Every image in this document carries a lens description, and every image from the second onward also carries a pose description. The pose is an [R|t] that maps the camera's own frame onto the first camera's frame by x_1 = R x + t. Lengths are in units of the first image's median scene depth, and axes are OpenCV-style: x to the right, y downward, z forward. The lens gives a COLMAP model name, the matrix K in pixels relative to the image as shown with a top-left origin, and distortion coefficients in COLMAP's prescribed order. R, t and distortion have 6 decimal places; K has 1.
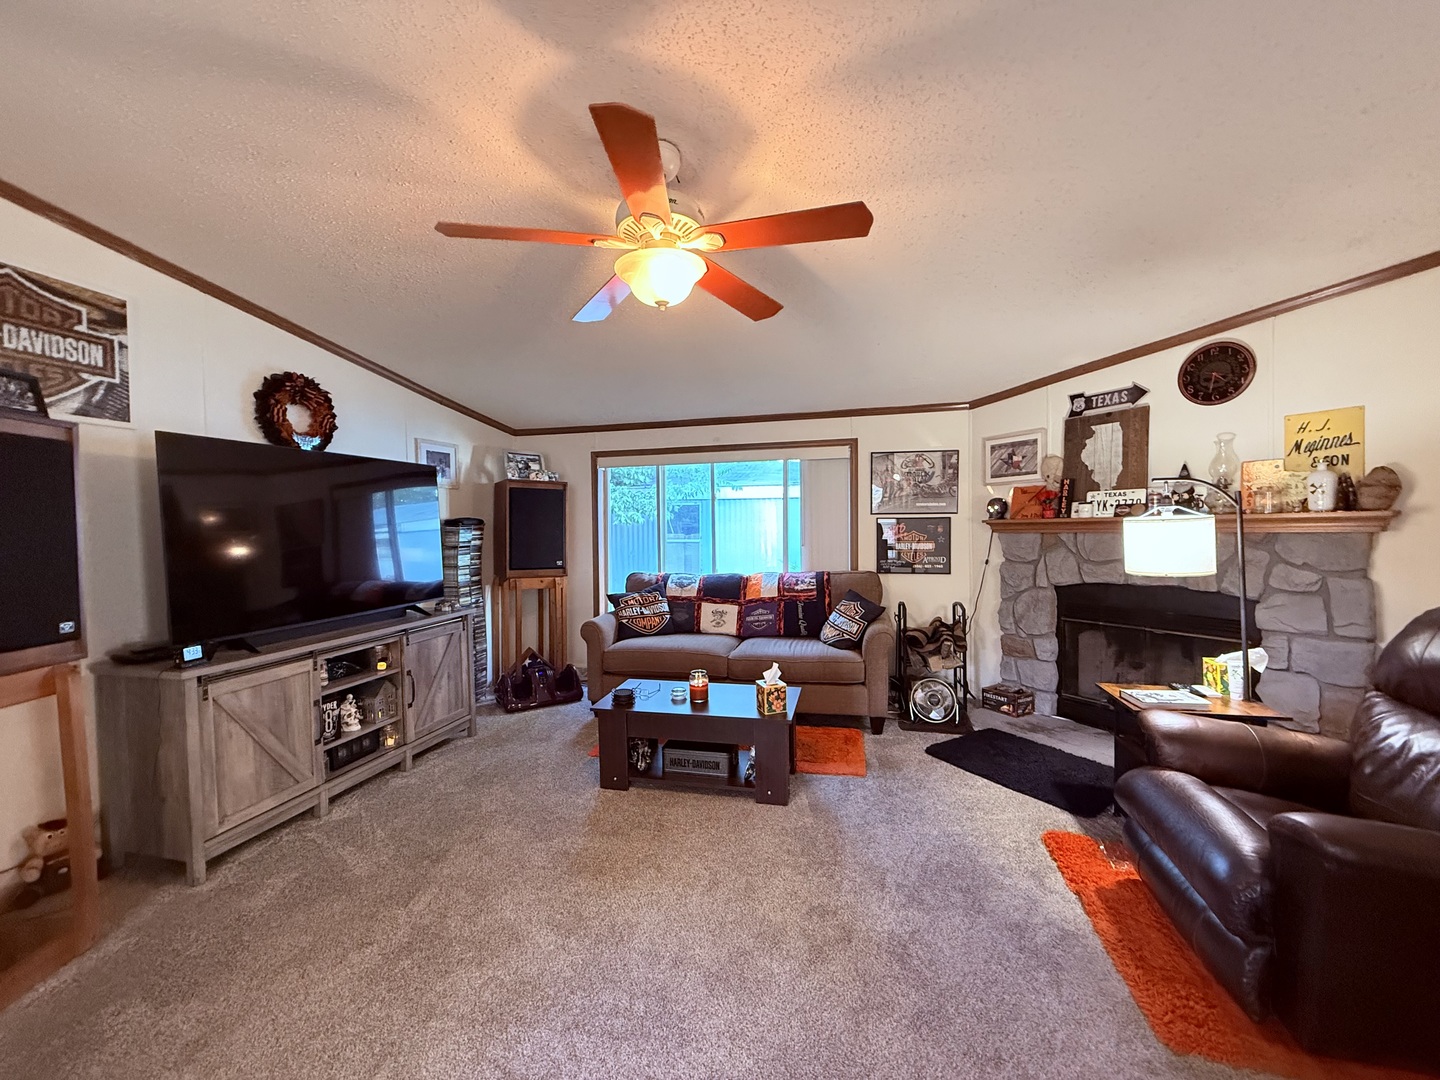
lens RADIAL K [[572.7, 0, 717.4], [0, 572.7, 540.3], [0, 0, 1]] dist [0.001500, 0.000077]
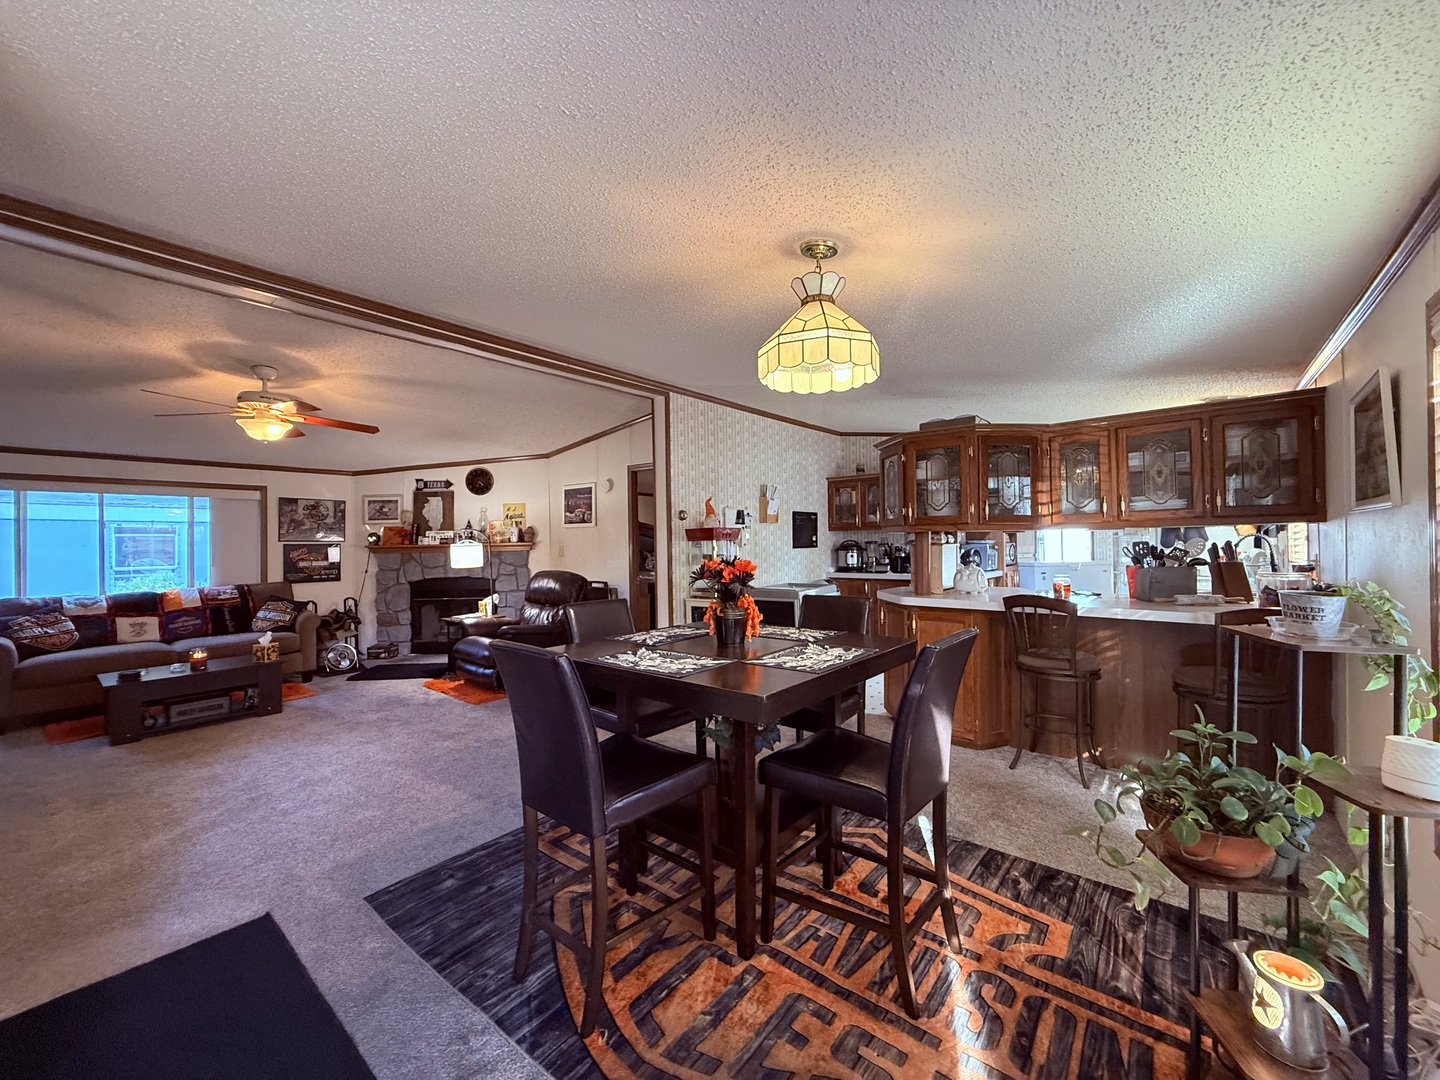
lens RADIAL K [[572.7, 0, 717.4], [0, 572.7, 540.3], [0, 0, 1]] dist [0.001500, 0.000077]
pose [[0.437818, 0.009335, 0.899015, -0.614087], [0.031020, 0.999194, -0.025482, 0.024009], [-0.898528, 0.039043, 0.437176, -0.673239]]
